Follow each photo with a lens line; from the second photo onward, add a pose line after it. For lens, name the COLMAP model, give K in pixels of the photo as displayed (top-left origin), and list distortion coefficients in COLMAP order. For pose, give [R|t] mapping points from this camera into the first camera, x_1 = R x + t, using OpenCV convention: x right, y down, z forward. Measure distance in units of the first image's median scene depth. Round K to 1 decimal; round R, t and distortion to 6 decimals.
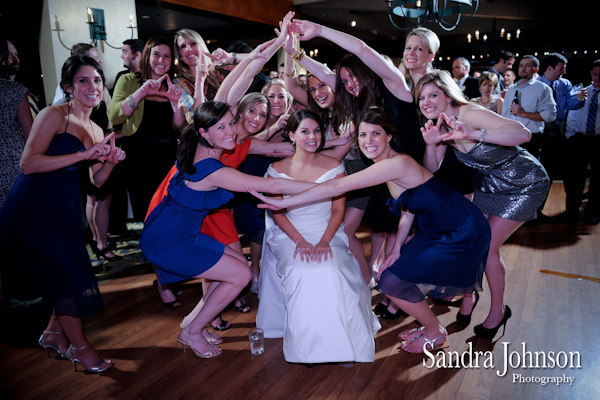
lens RADIAL K [[424.3, 0, 300.0], [0, 424.3, 200.0], [0, 0, 1]] dist [-0.032331, -0.005528]
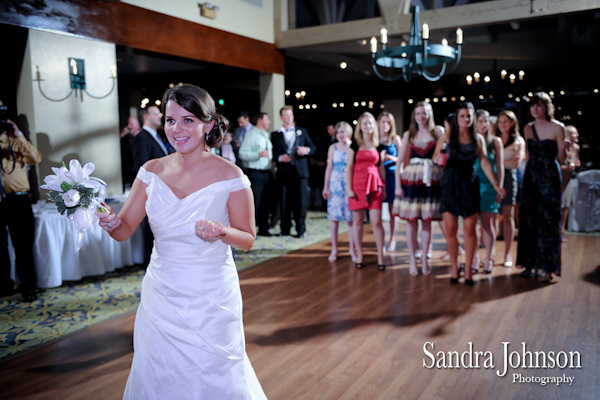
lens RADIAL K [[514.6, 0, 300.0], [0, 514.6, 200.0], [0, 0, 1]] dist [-0.011105, -0.008390]
pose [[0.999640, -0.004581, 0.026417, 0.004083], [0.007820, 0.992271, -0.123844, 0.025240], [-0.025646, 0.124006, 0.991950, -0.158580]]
